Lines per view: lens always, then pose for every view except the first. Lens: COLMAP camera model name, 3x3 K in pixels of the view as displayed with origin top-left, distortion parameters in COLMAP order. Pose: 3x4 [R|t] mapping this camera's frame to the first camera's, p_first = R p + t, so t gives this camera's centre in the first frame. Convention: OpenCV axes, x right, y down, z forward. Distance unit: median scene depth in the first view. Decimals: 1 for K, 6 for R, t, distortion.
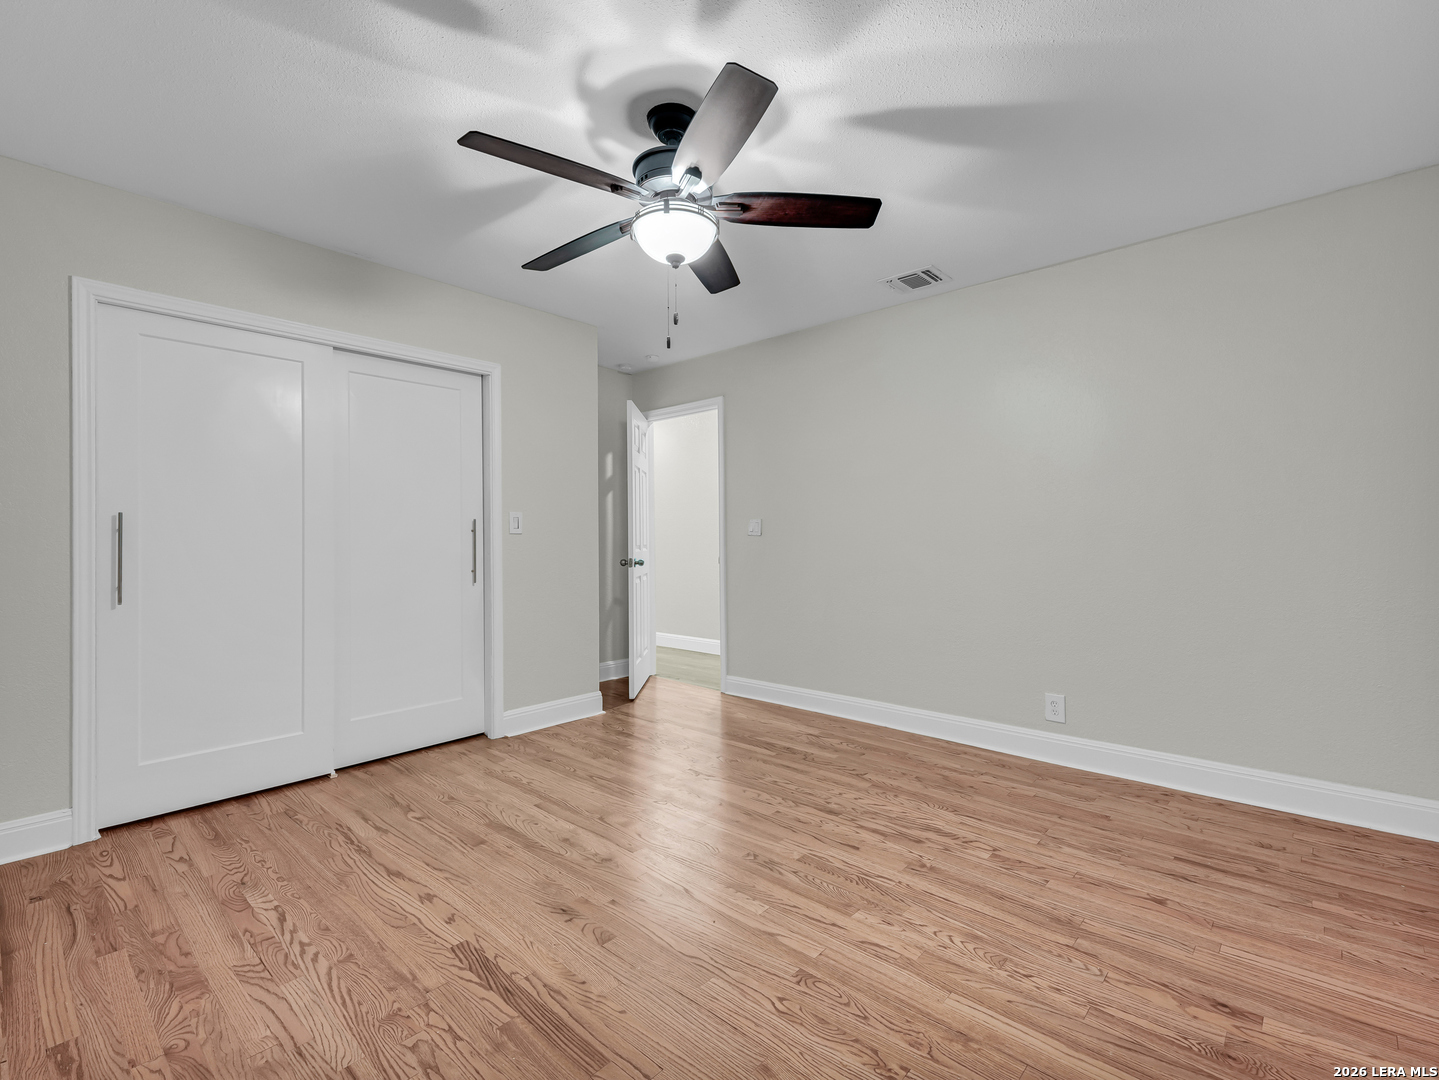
lens RADIAL K [[663.9, 0, 717.7], [0, 663.9, 533.0], [0, 0, 1]] dist [0.008674, -0.004219]
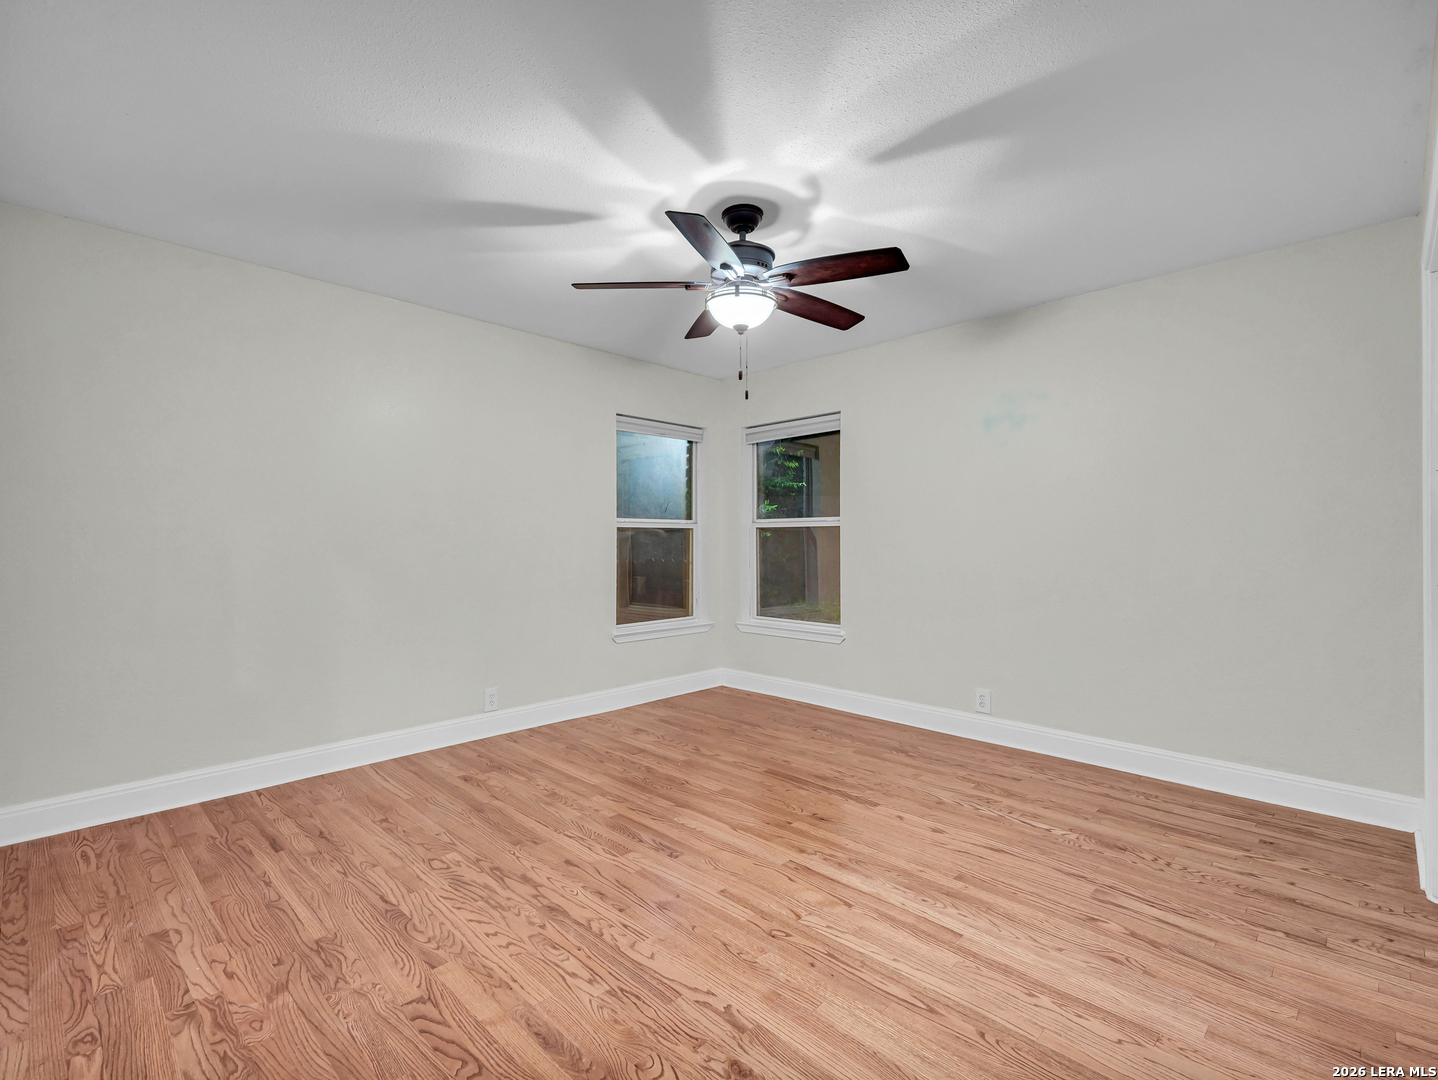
lens RADIAL K [[663.4, 0, 717.3], [0, 663.4, 543.9], [0, 0, 1]] dist [0.008674, -0.004219]
pose [[-0.999151, 0.005041, 0.040877, -0.055223], [0.004822, 0.999973, -0.005472, 0.002838], [-0.040904, -0.005270, -0.999149, 1.847024]]
